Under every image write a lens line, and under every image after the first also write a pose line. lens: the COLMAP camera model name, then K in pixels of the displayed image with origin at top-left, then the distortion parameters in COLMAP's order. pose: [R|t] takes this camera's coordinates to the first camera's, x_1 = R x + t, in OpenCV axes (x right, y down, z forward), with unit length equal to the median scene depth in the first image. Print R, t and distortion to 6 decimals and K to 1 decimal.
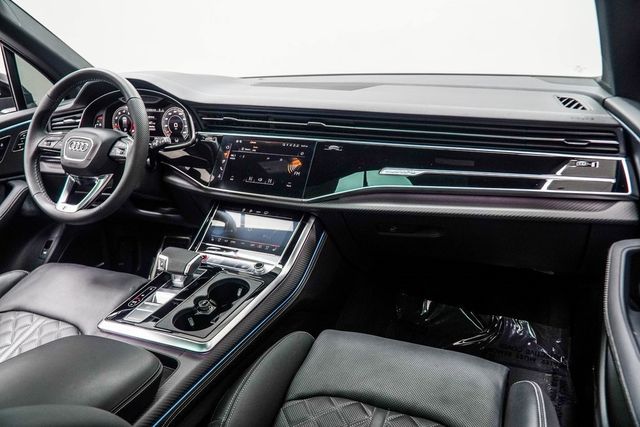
lens RADIAL K [[489.3, 0, 321.3], [0, 489.3, 217.3], [0, 0, 1]] dist [-0.017065, -0.005394]
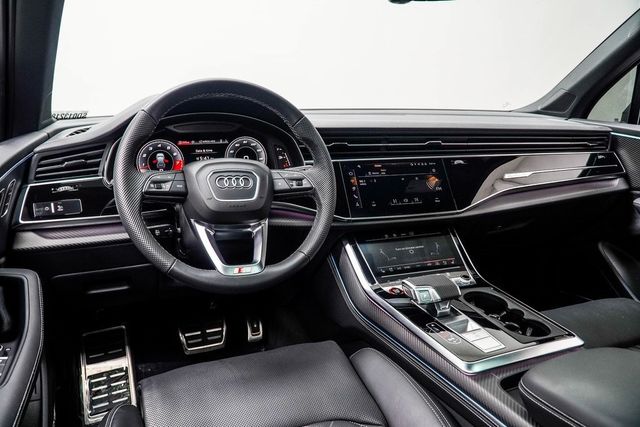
lens RADIAL K [[489.3, 0, 305.5], [0, 489.3, 206.2], [0, 0, 1]] dist [-0.017065, -0.005394]
pose [[0.709303, -0.107070, 0.696724, -0.917395], [0.213498, 0.974603, -0.067579, -0.040777], [-0.671794, 0.196683, 0.714149, 0.423412]]
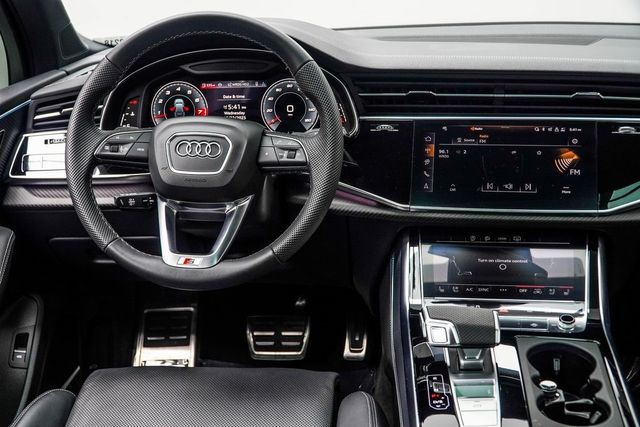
lens RADIAL K [[801.5, 0, 305.9], [0, 801.5, 218.0], [0, 0, 1]] dist [-0.072339, 0.000000]
pose [[0.959860, -0.076911, 0.269728, -0.628315], [0.092239, 0.994737, -0.044604, -0.014999], [-0.264878, 0.067693, 0.961903, 0.089964]]
